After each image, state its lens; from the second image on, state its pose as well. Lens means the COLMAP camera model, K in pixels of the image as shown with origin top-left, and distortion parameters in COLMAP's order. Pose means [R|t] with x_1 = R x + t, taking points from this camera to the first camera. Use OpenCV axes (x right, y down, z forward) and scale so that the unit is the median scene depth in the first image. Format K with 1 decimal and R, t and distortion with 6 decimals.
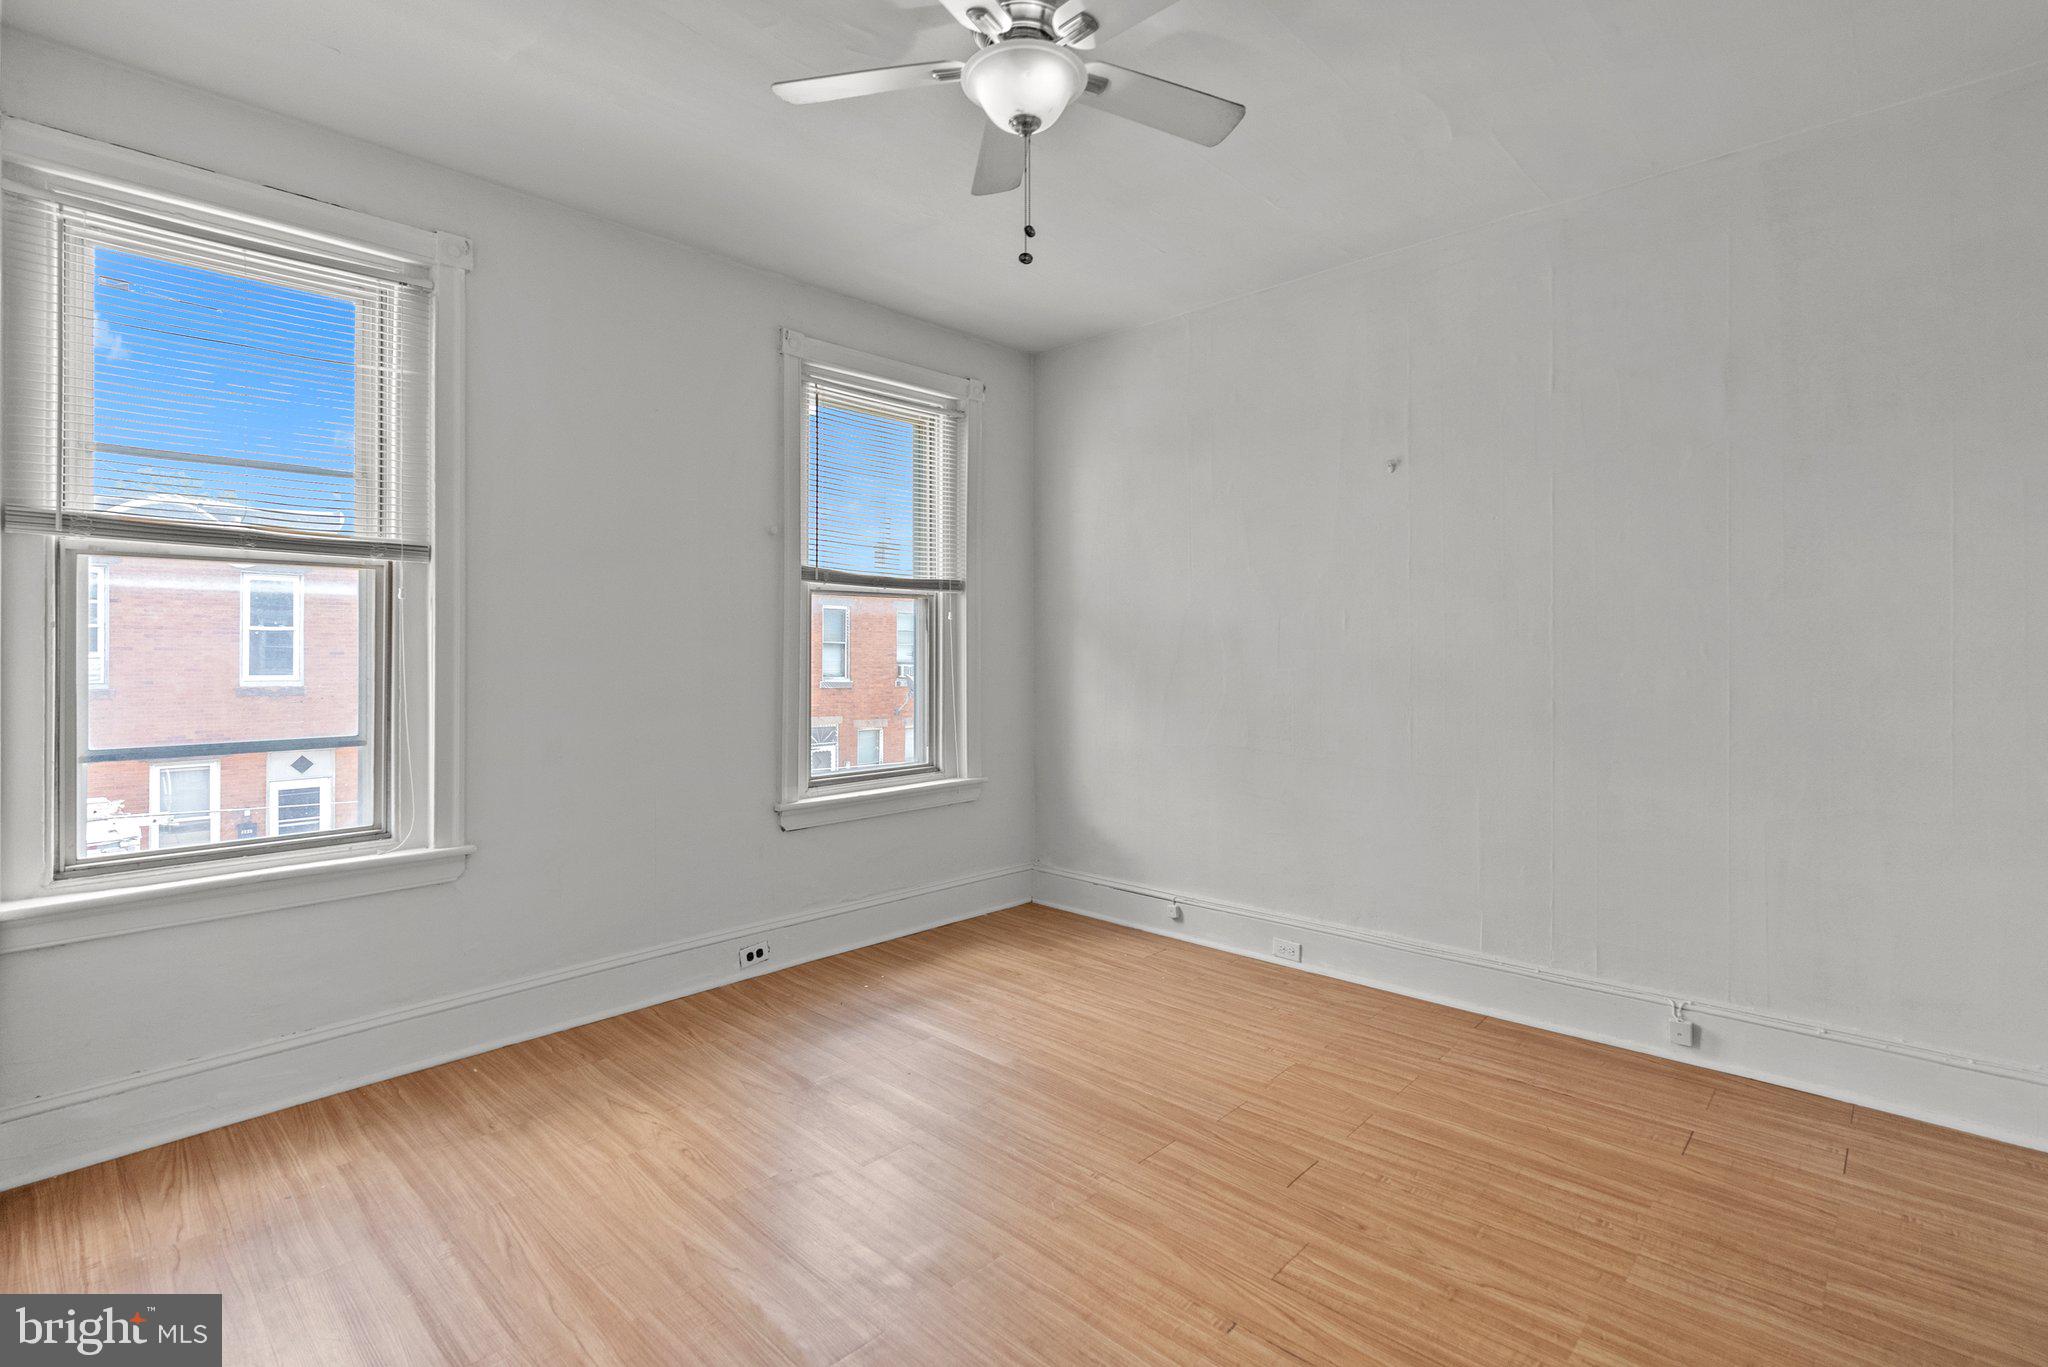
lens RADIAL K [[961.4, 0, 1026.7], [0, 961.4, 644.4], [0, 0, 1]] dist [-0.003739, 0.000336]
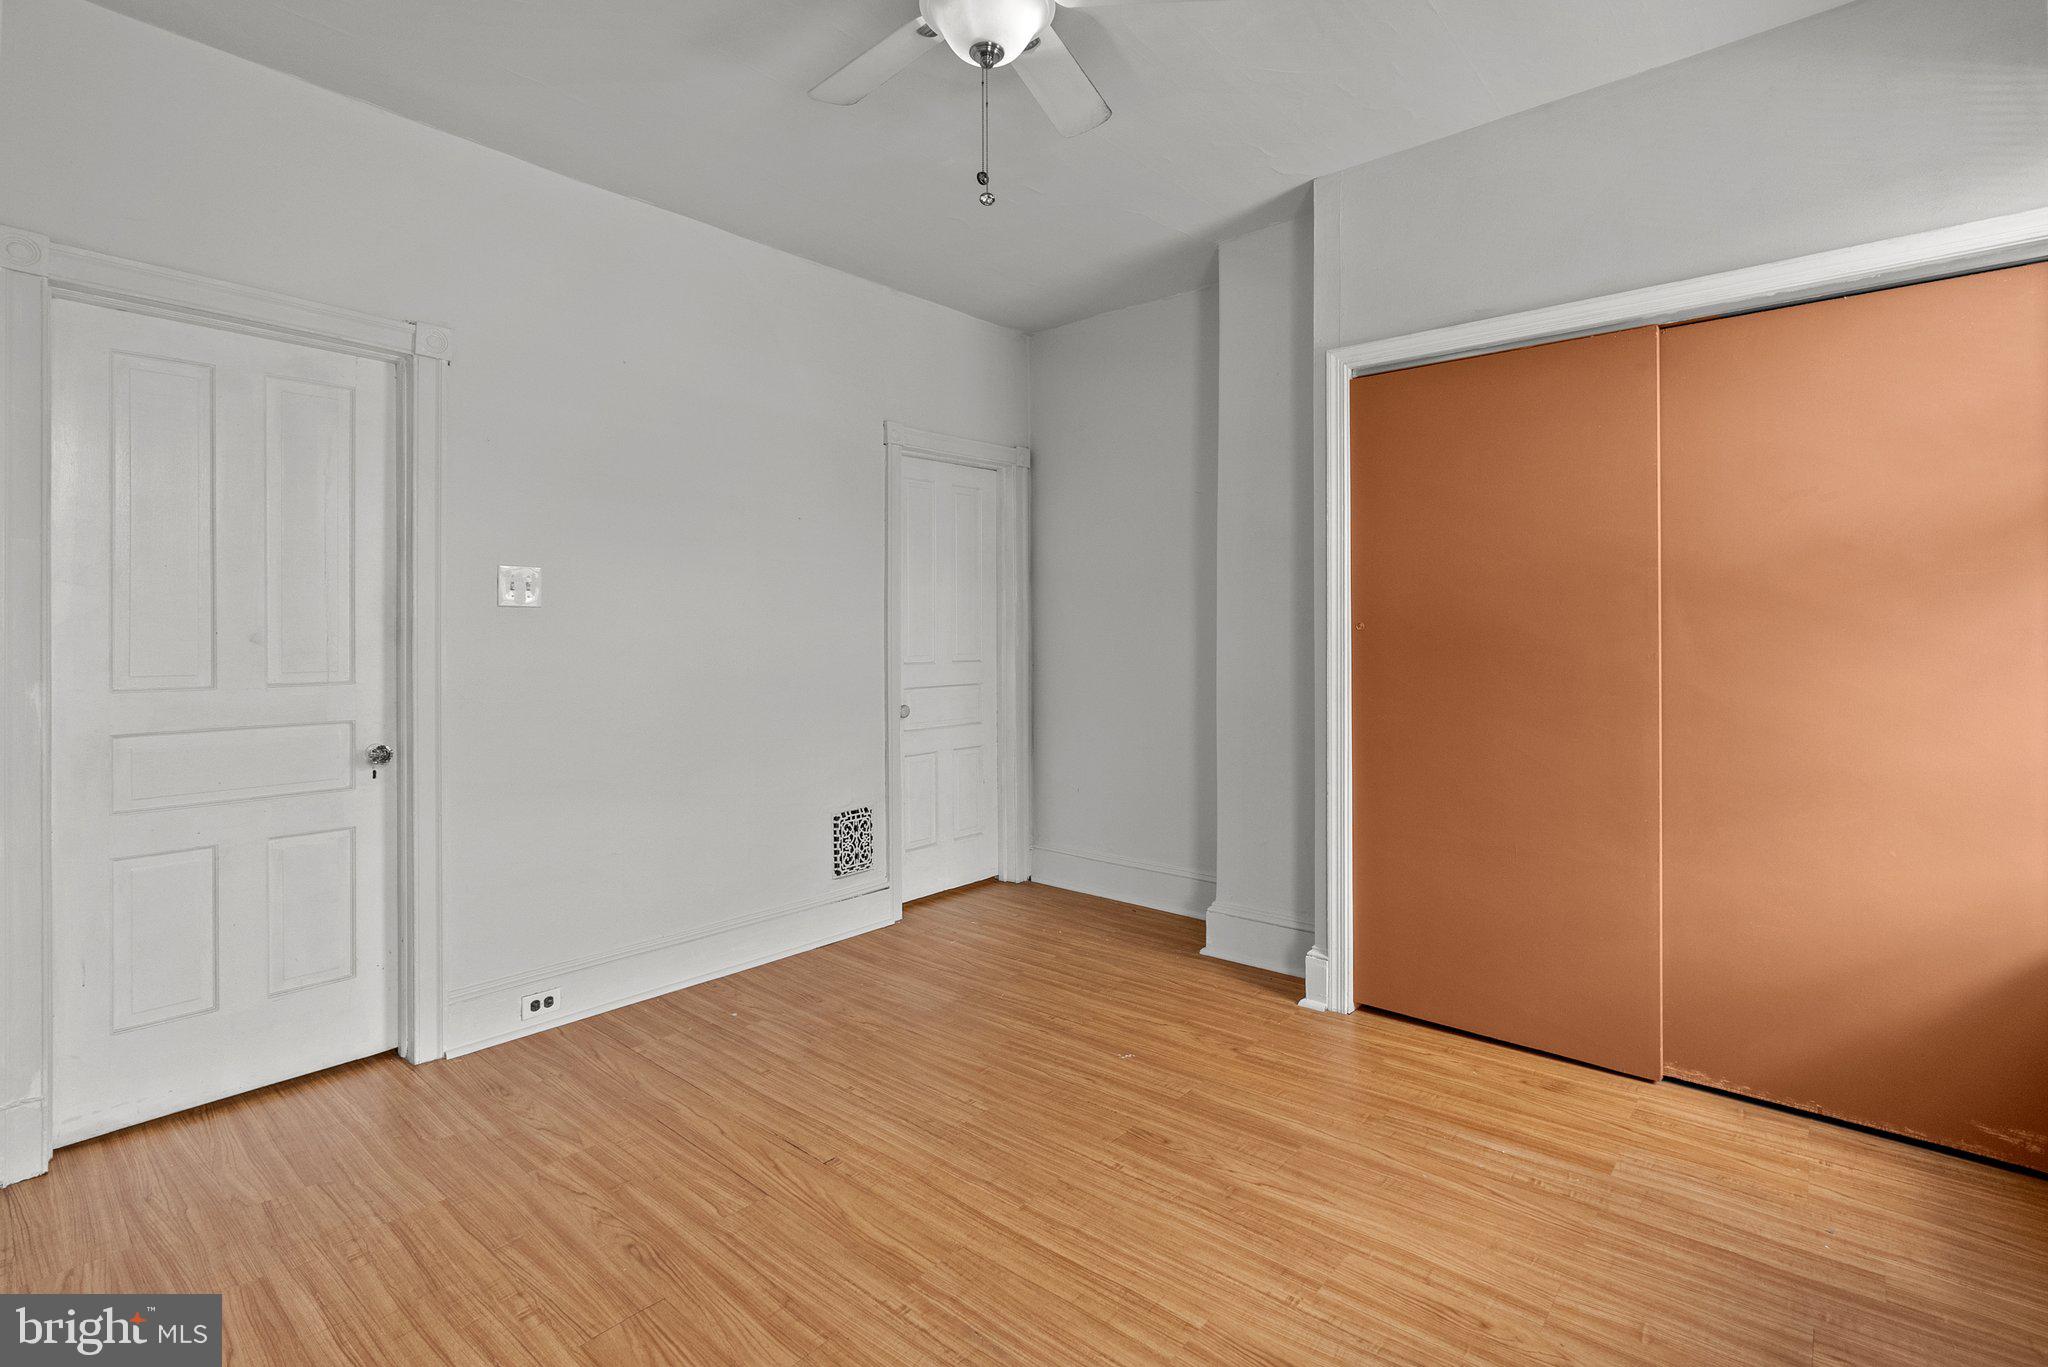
lens RADIAL K [[961.4, 0, 1026.7], [0, 961.4, 644.4], [0, 0, 1]] dist [-0.003739, 0.000336]
pose [[-0.999067, 0.006947, -0.042636, 0.003577], [0.006552, 0.999934, 0.009399, 0.023811], [0.042698, 0.009111, -0.999046, 1.946428]]
